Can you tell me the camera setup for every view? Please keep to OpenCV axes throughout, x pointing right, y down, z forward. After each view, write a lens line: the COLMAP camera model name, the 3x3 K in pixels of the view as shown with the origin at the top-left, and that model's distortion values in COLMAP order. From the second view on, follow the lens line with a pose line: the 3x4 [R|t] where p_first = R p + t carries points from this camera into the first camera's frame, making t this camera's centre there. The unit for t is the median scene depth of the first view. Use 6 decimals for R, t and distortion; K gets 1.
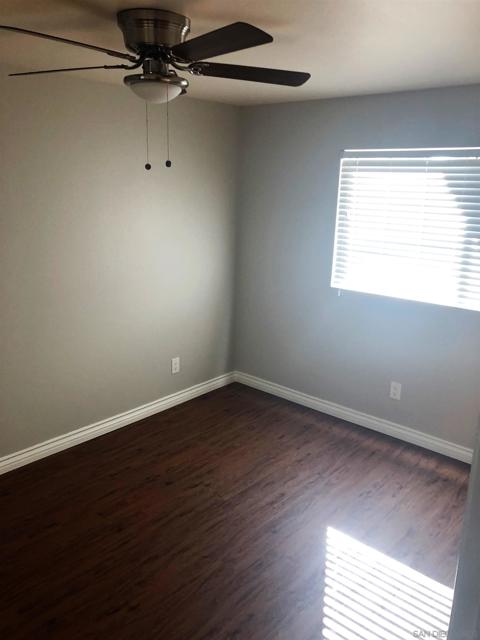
lens RADIAL K [[524.8, 0, 239.1], [0, 524.8, 318.0], [0, 0, 1]] dist [0.018011, -0.027336]
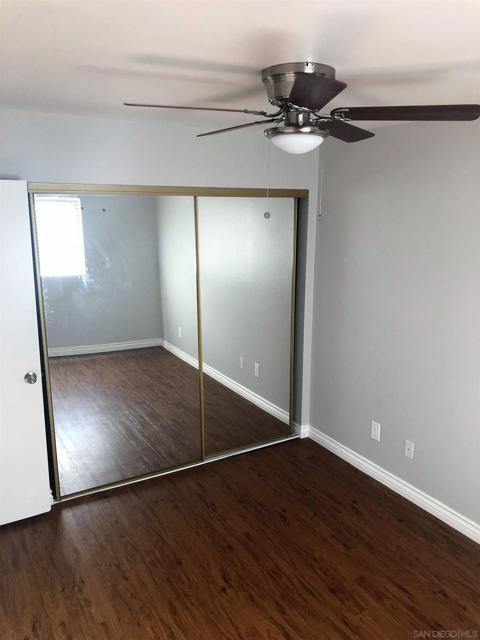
lens RADIAL K [[524.8, 0, 237.9], [0, 524.8, 322.1], [0, 0, 1]] dist [0.018011, -0.027336]
pose [[-0.323090, 0.173486, -0.930331, 0.662557], [-0.261811, 0.928301, 0.264030, -0.261169], [0.909433, 0.328876, -0.254504, 1.000774]]
